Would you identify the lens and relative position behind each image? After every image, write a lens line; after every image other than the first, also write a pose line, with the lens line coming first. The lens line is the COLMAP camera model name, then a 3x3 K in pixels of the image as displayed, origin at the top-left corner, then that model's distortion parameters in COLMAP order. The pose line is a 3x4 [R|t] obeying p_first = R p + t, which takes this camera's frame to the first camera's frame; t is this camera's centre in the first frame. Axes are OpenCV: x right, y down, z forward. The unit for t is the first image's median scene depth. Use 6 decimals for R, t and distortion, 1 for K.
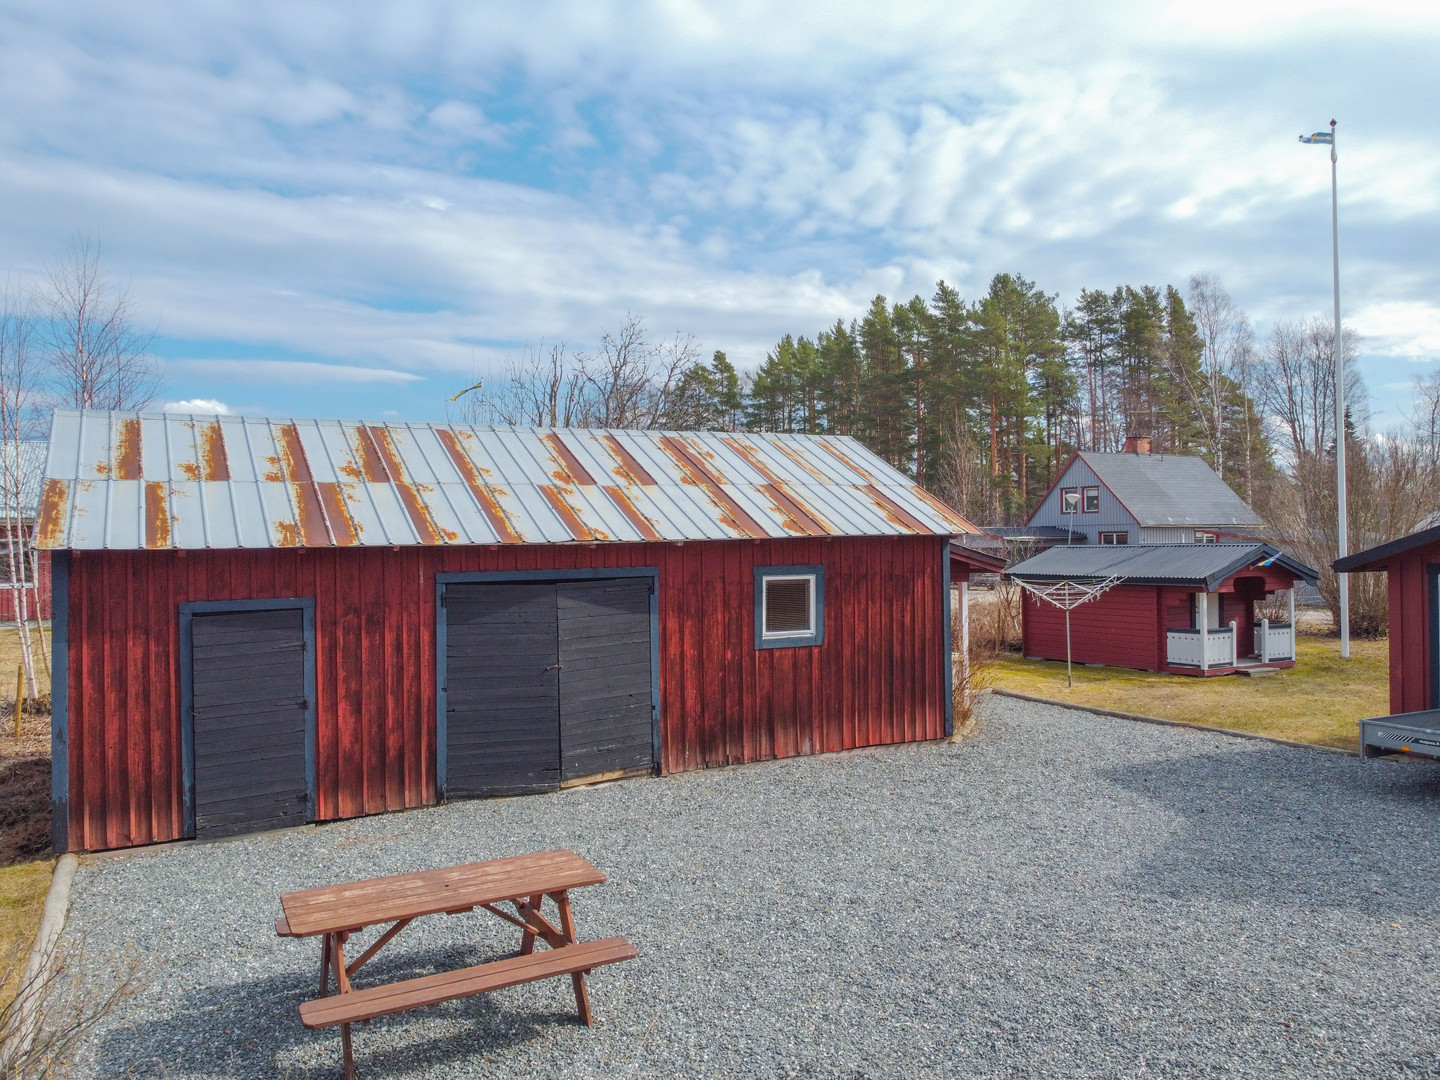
lens RADIAL K [[1141.4, 0, 718.6], [0, 1141.4, 535.1], [0, 0, 1]] dist [-0.003554, -0.002837]
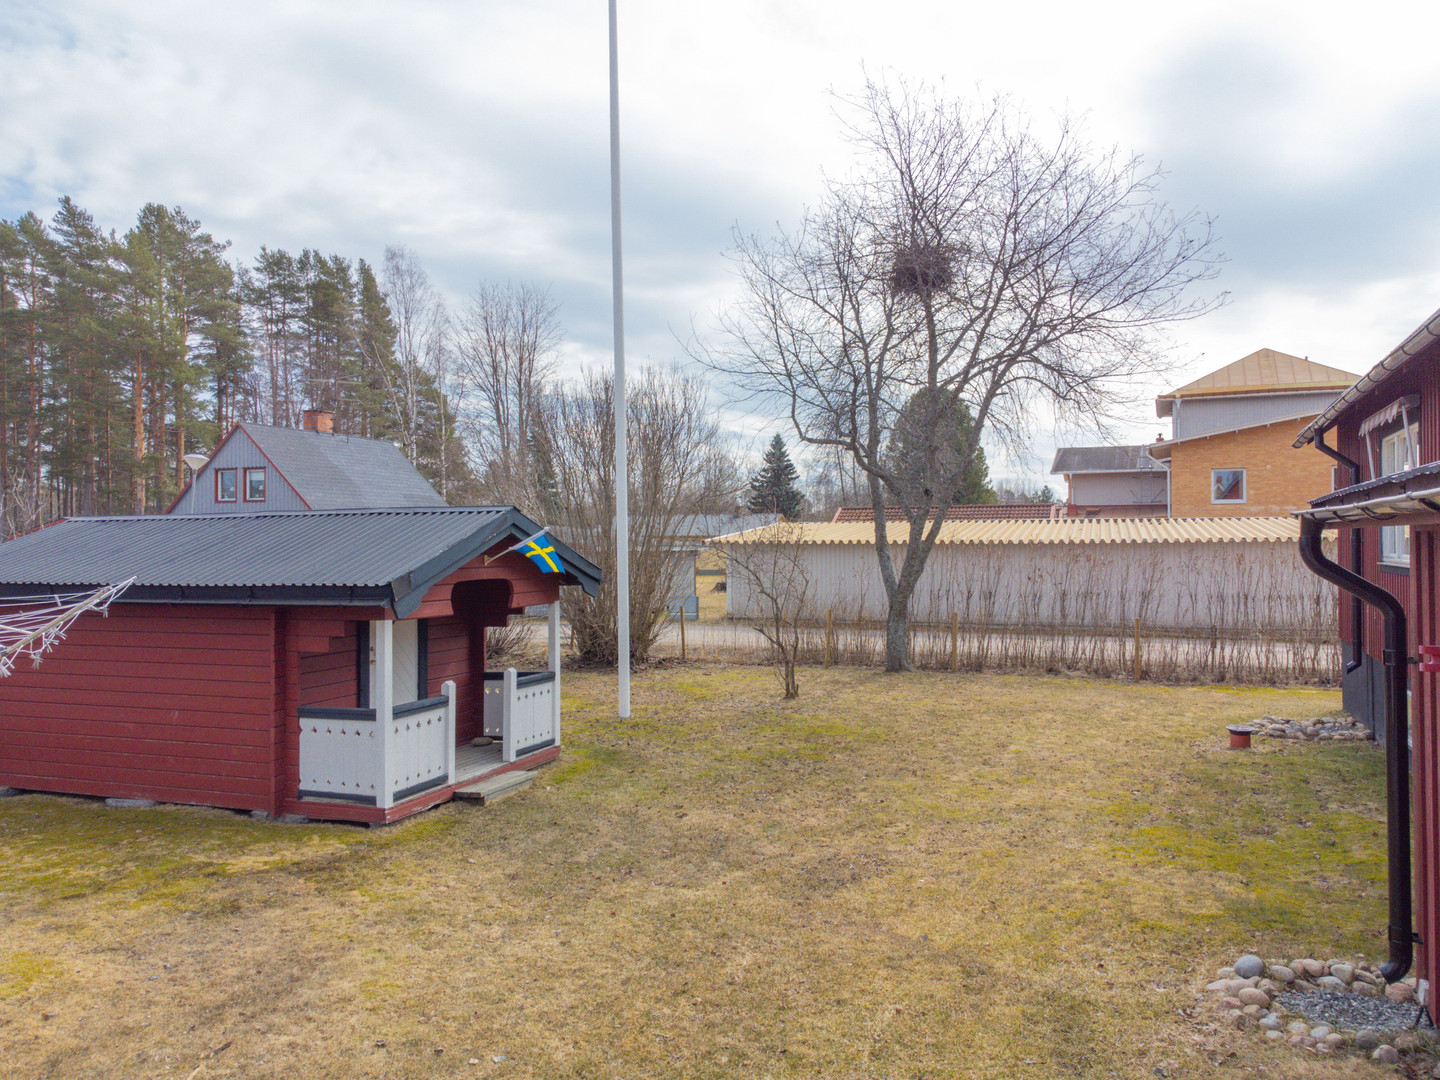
lens RADIAL K [[1141.4, 0, 719.8], [0, 1141.4, 536.3], [0, 0, 1]] dist [-0.003554, -0.002837]
pose [[0.779144, 0.009652, 0.626771, 0.060215], [-0.005985, 0.999950, -0.007958, 0.005259], [-0.626817, 0.002449, 0.779163, 0.139086]]
